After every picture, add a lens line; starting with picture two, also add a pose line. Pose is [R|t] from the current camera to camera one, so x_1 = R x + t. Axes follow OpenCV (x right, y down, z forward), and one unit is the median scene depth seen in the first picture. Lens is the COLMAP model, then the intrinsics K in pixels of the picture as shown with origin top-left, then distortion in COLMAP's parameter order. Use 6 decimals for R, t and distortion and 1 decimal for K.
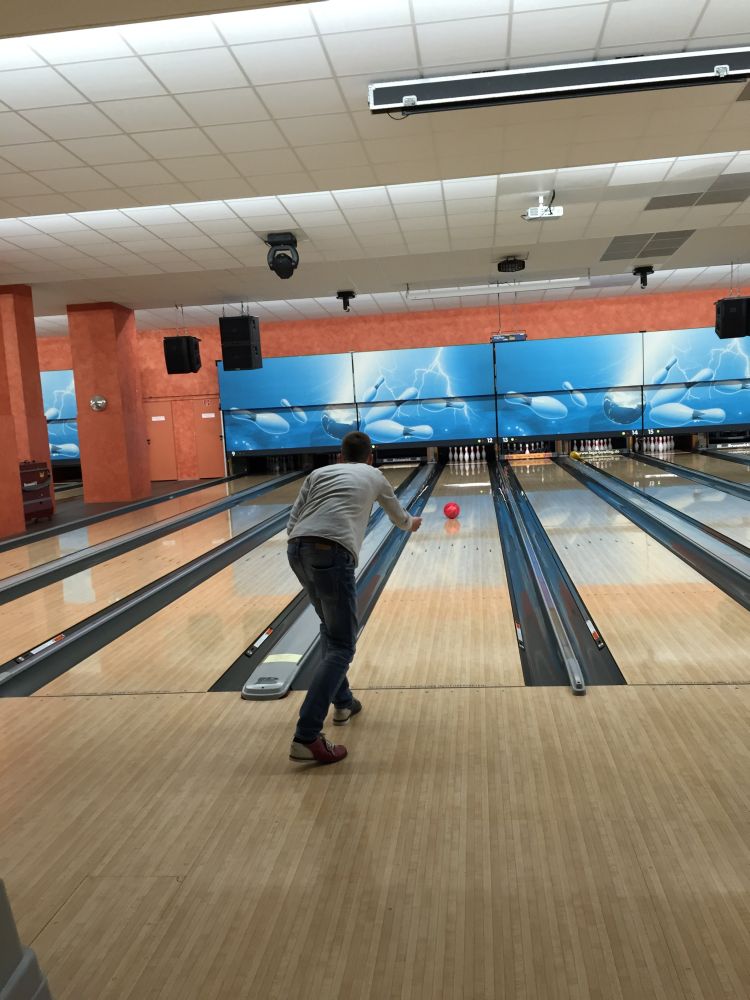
lens RADIAL K [[876.1, 0, 375.3], [0, 876.1, 504.5], [0, 0, 1]] dist [0.058568, -0.041929]
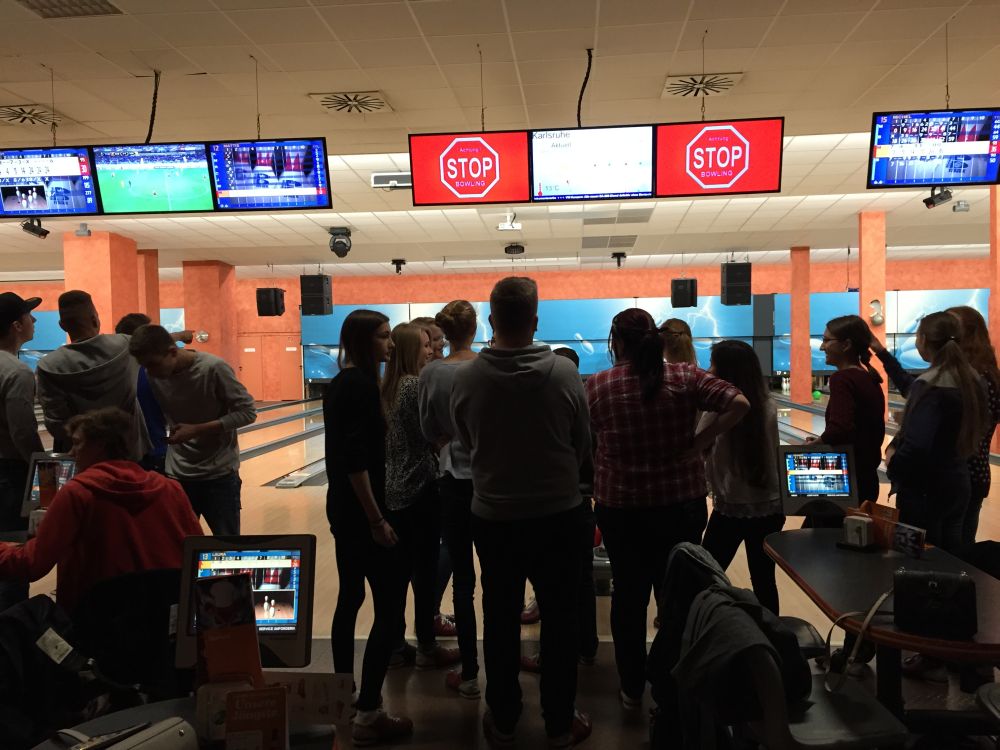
lens RADIAL K [[876.1, 0, 508.9], [0, 876.1, 375.0], [0, 0, 1]] dist [0.058568, -0.041929]
pose [[0.998443, 0.037167, 0.041588, 0.081016], [-0.033762, 0.996240, -0.079787, 0.028686], [-0.044397, 0.078259, 0.995944, -0.296570]]
